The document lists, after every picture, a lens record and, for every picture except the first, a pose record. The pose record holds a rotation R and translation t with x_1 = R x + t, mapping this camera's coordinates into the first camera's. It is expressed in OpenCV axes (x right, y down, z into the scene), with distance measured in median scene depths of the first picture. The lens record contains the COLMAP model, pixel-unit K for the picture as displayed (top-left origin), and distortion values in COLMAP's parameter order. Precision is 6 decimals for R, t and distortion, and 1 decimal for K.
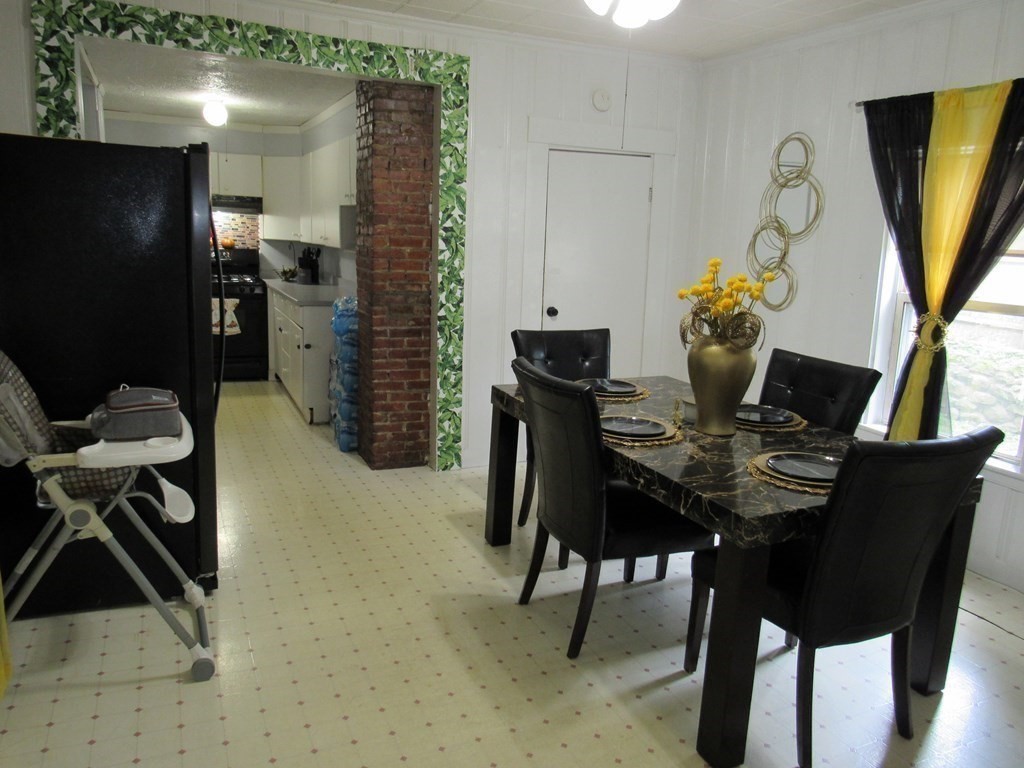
lens RADIAL K [[749.0, 0, 512.2], [0, 749.0, 381.6], [0, 0, 1]] dist [0.000649, 0.000121]
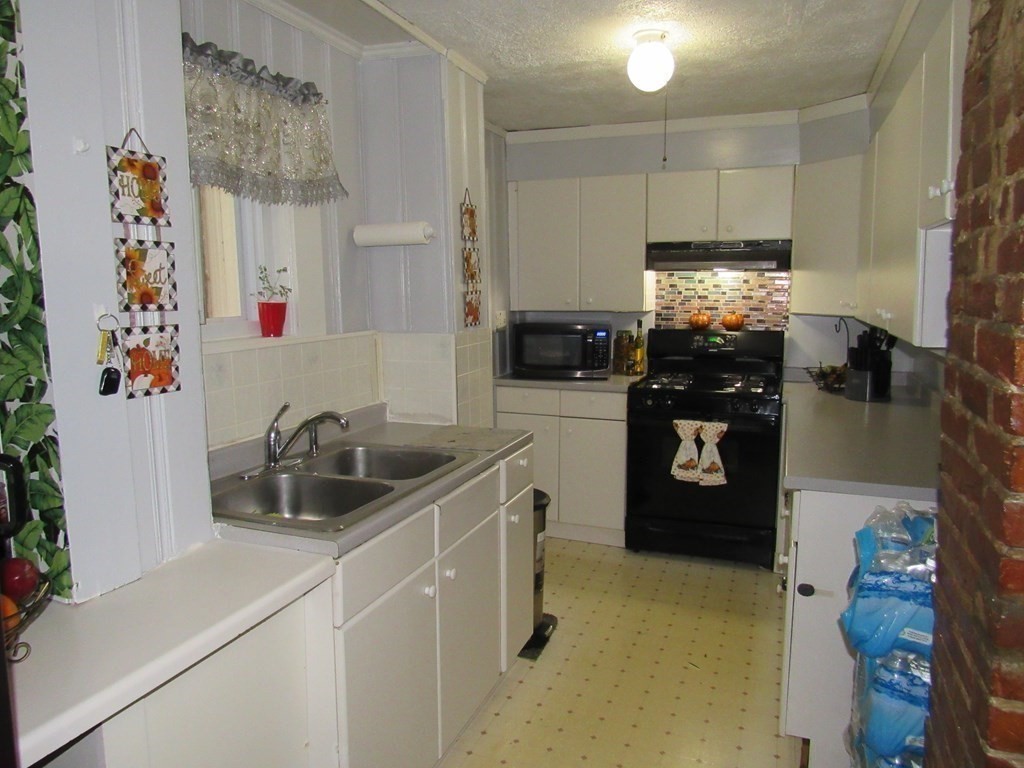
lens RADIAL K [[749.0, 0, 512.3], [0, 749.0, 385.1], [0, 0, 1]] dist [0.000649, 0.000121]
pose [[0.708835, 0.048873, -0.703679, -0.086988], [-0.101450, 0.994289, -0.033137, -0.101271], [0.698041, 0.094876, 0.709745, 0.480022]]
